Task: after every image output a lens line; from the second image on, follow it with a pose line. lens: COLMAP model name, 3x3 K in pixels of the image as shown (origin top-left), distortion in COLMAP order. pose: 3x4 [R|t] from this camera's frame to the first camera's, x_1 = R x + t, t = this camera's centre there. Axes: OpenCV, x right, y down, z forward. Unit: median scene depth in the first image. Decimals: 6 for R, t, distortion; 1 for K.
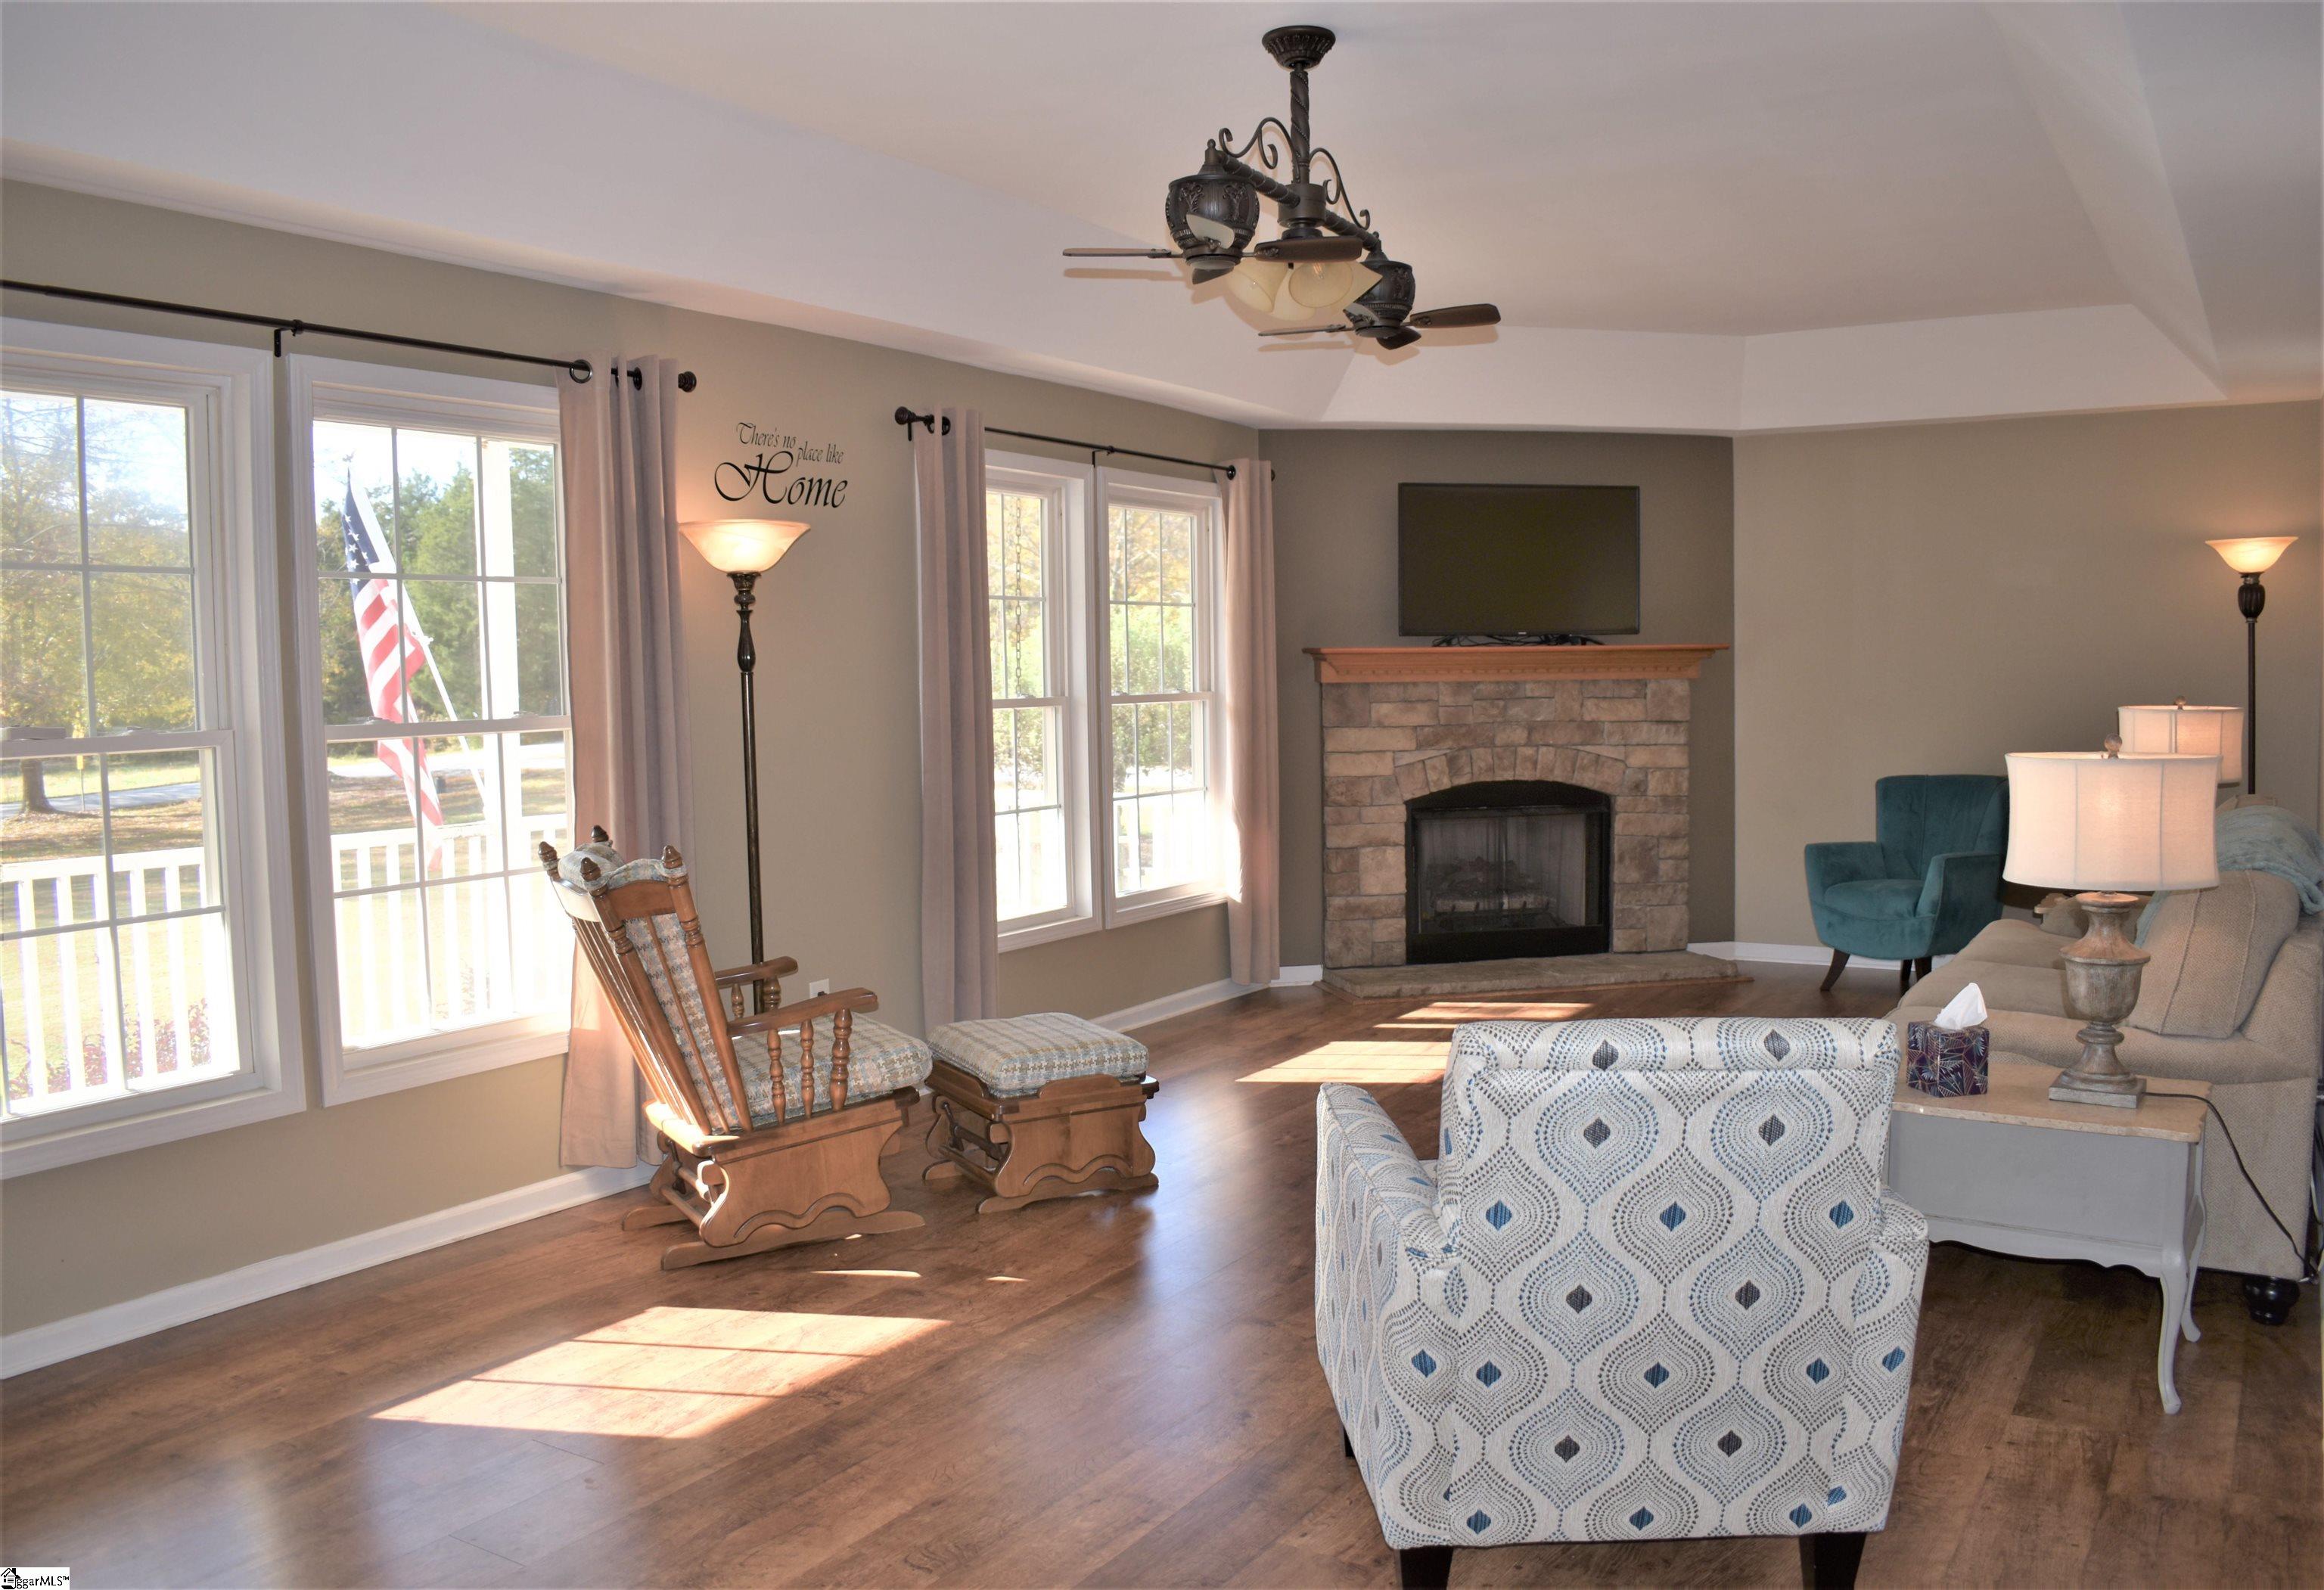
lens RADIAL K [[1910.0, 0, 1167.8], [0, 1910.0, 767.9], [0, 0, 1]] dist [-0.079165, 0.002715]
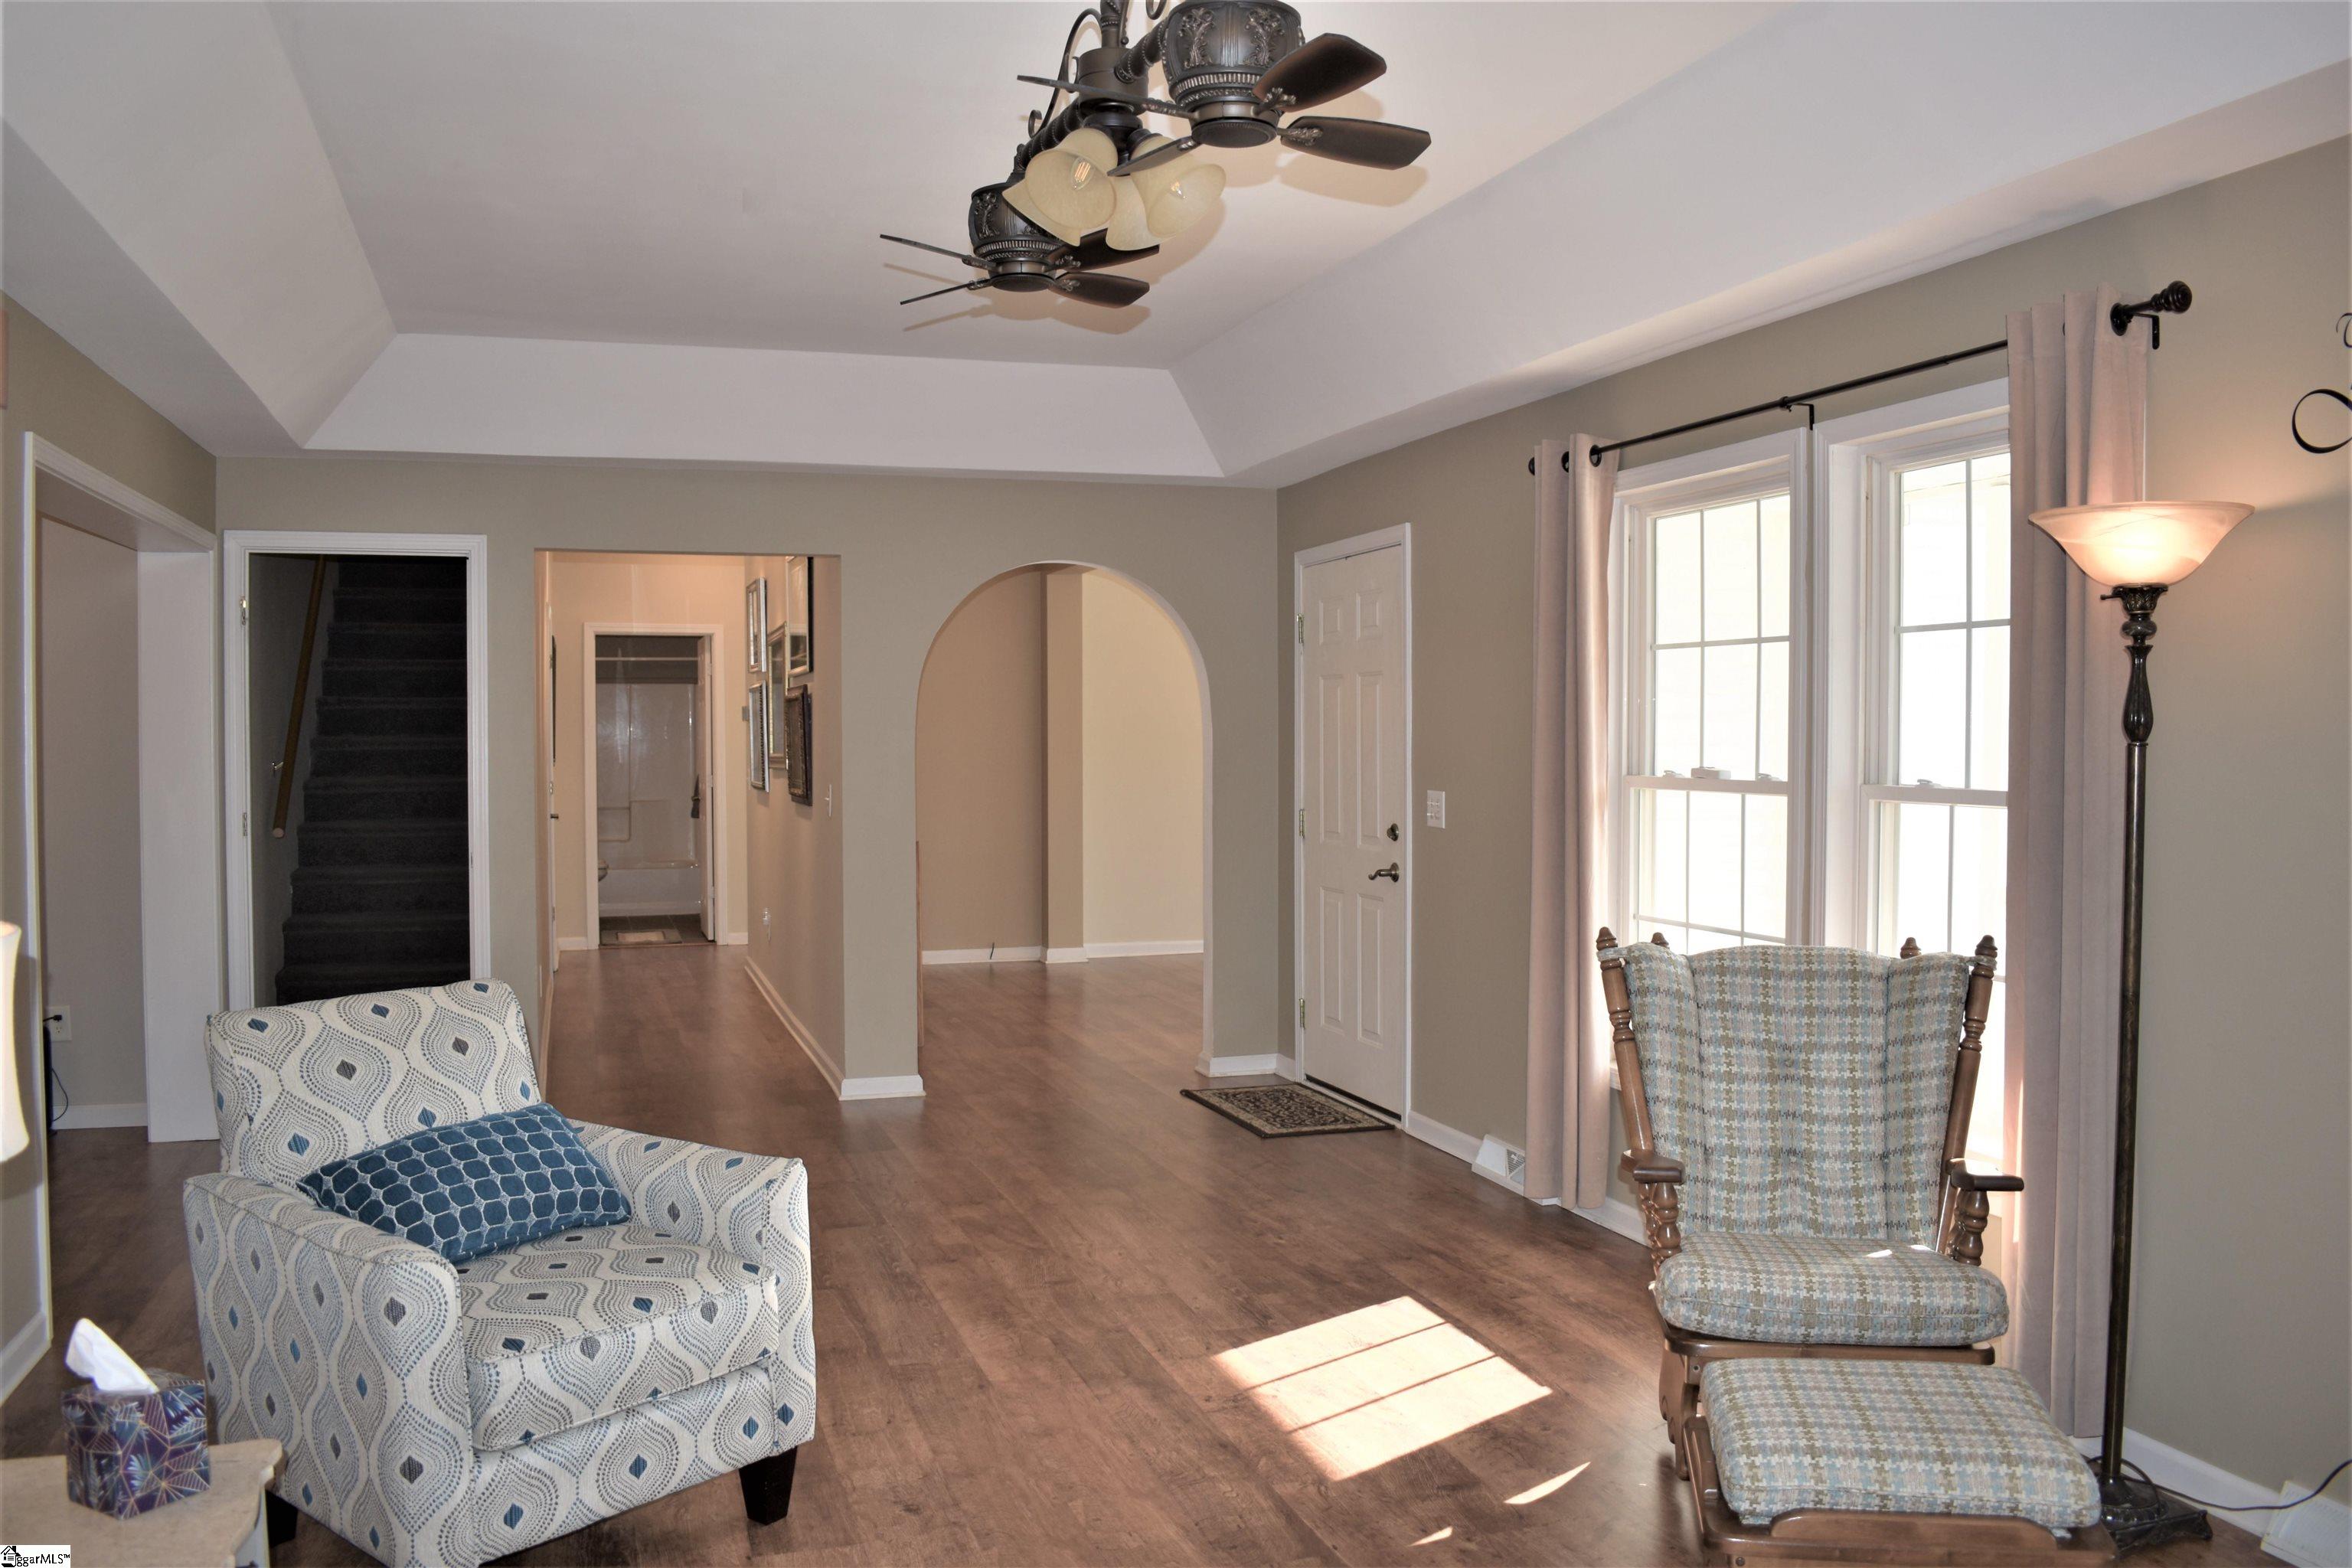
lens RADIAL K [[1883.6, 0, 1176.0], [0, 1883.6, 784.0], [0, 0, 1]] dist [-0.079577, 0.004139]
pose [[-0.648975, 0.040435, -0.759735, 0.289354], [-0.028461, 0.996598, 0.077352, -0.047895], [0.760277, 0.071822, -0.645616, 0.736509]]
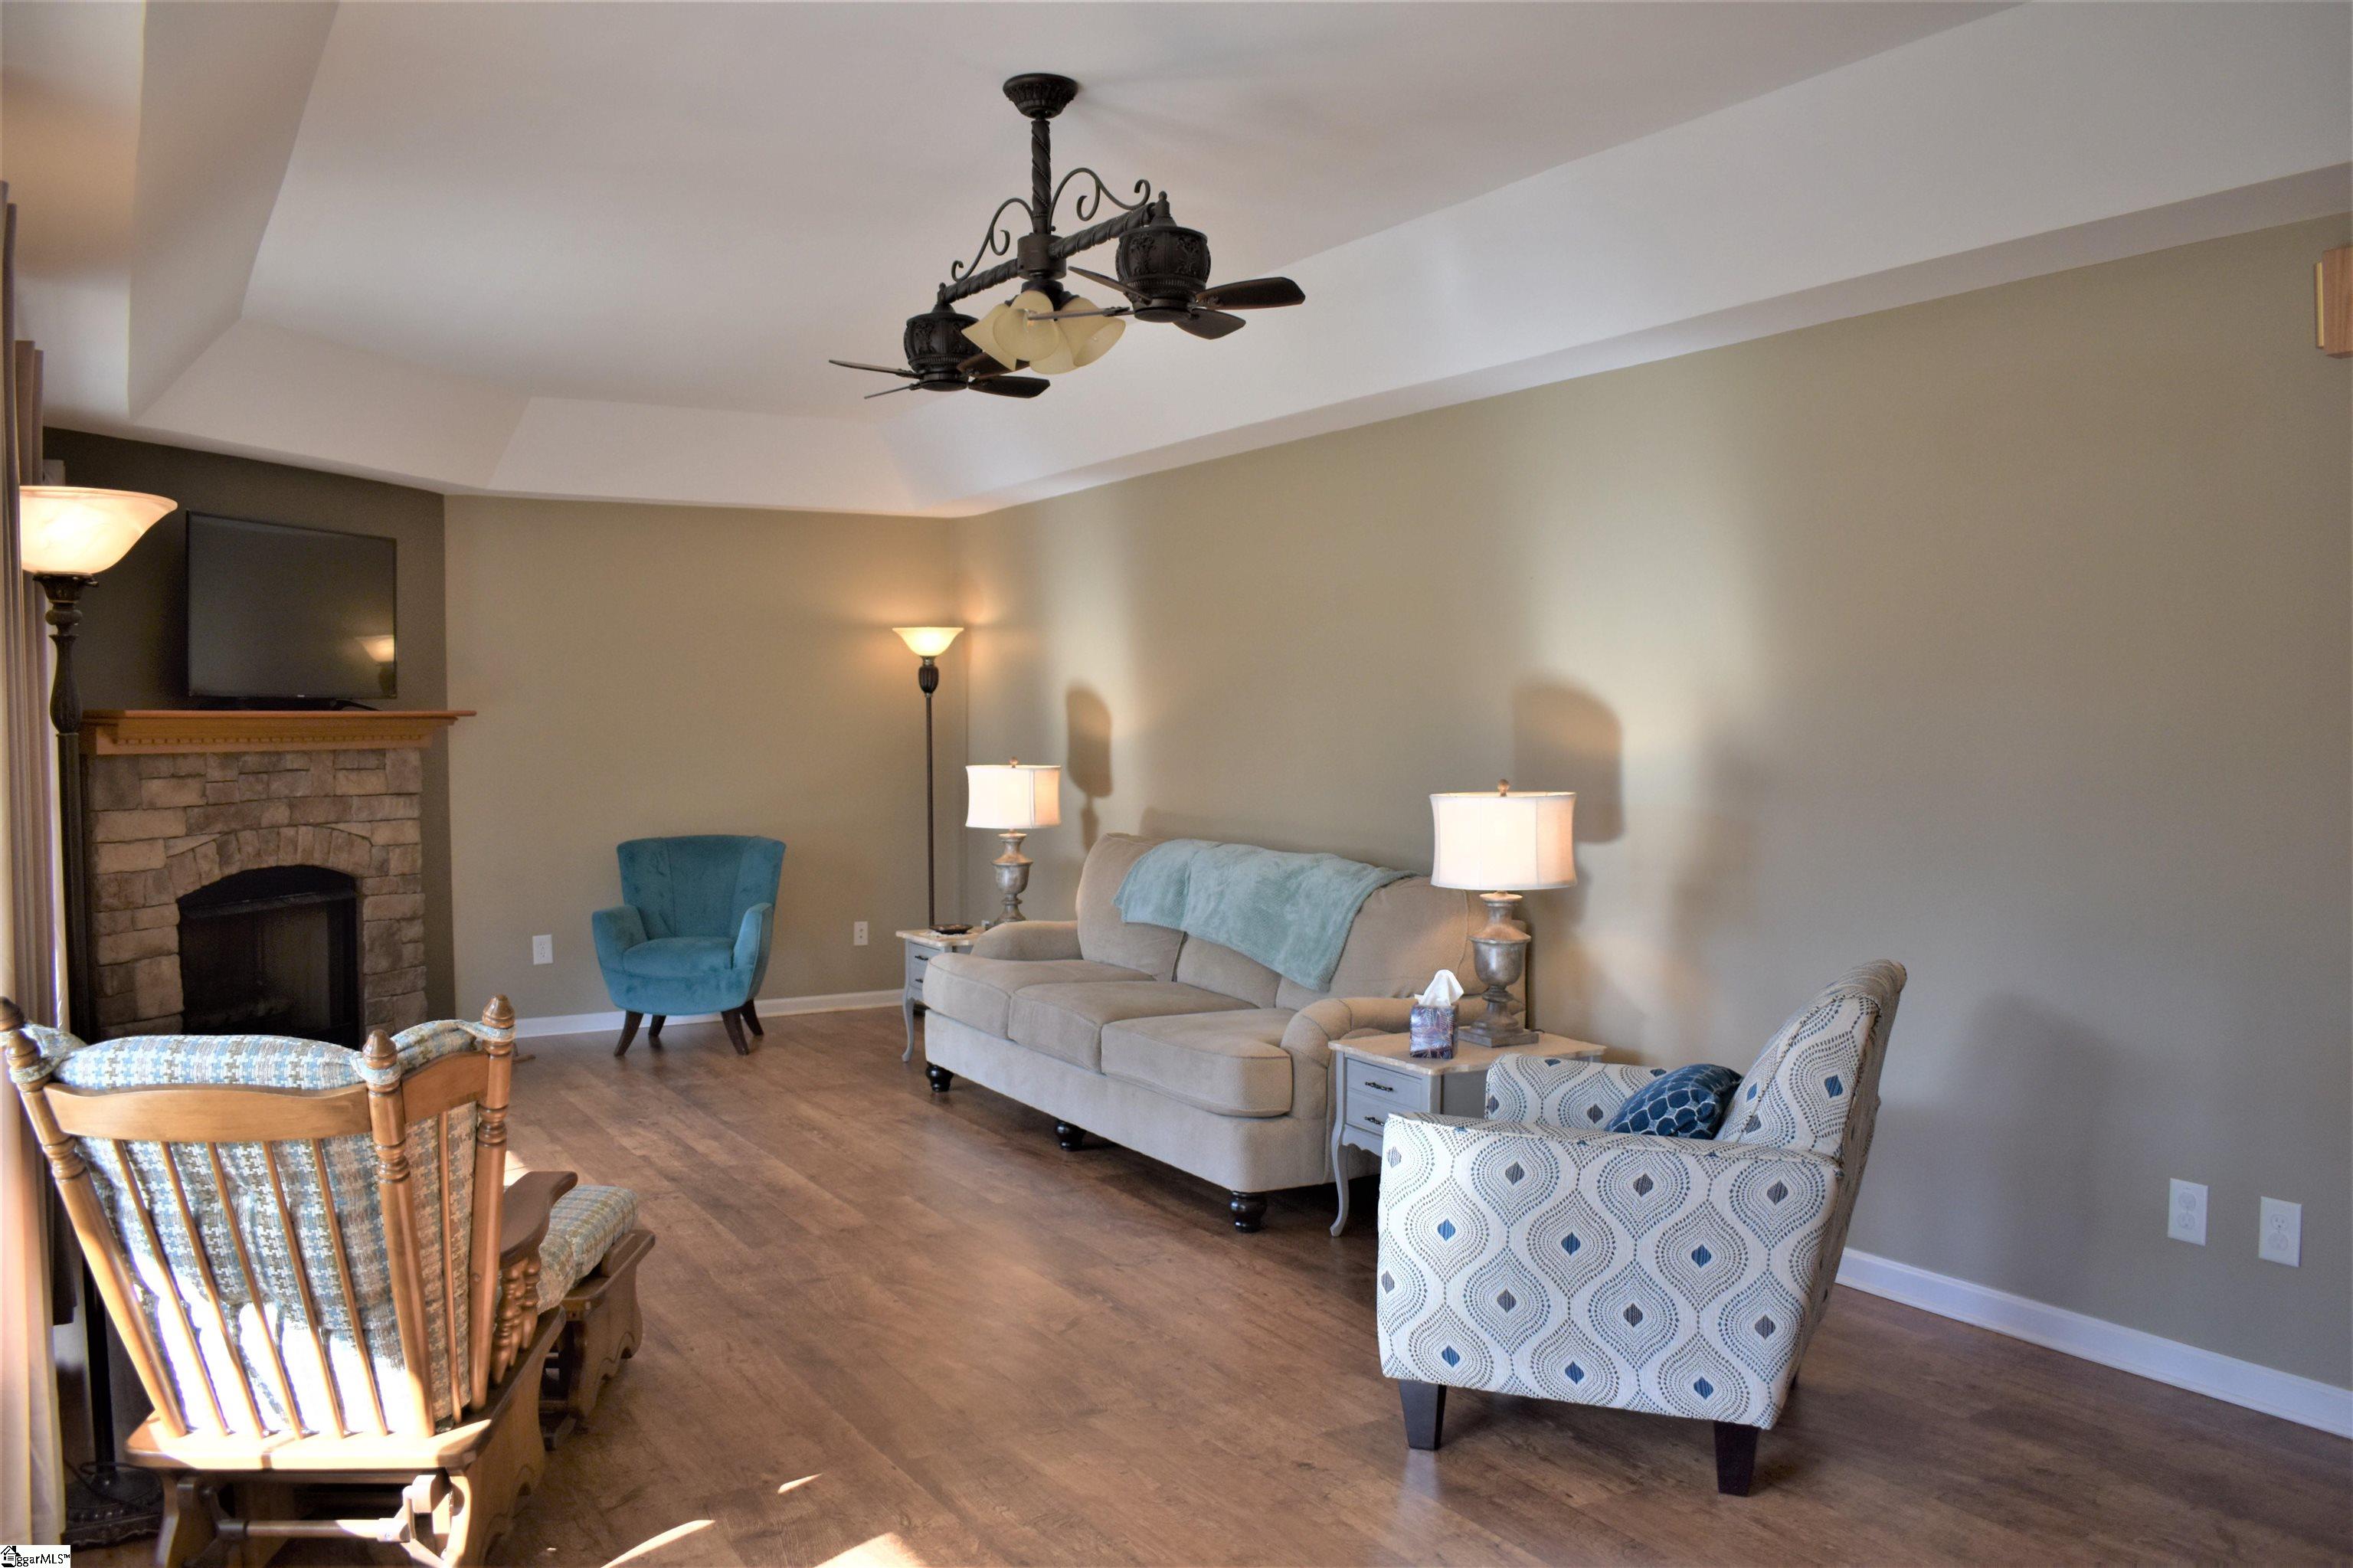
lens RADIAL K [[1884.5, 0, 1176.5], [0, 1884.5, 784.0], [0, 0, 1]] dist [-0.079577, 0.004139]
pose [[0.465321, -0.019803, 0.884920, -0.374564], [0.046531, 0.998915, -0.002113, -0.010204], [-0.883918, 0.042159, 0.465738, 0.253001]]
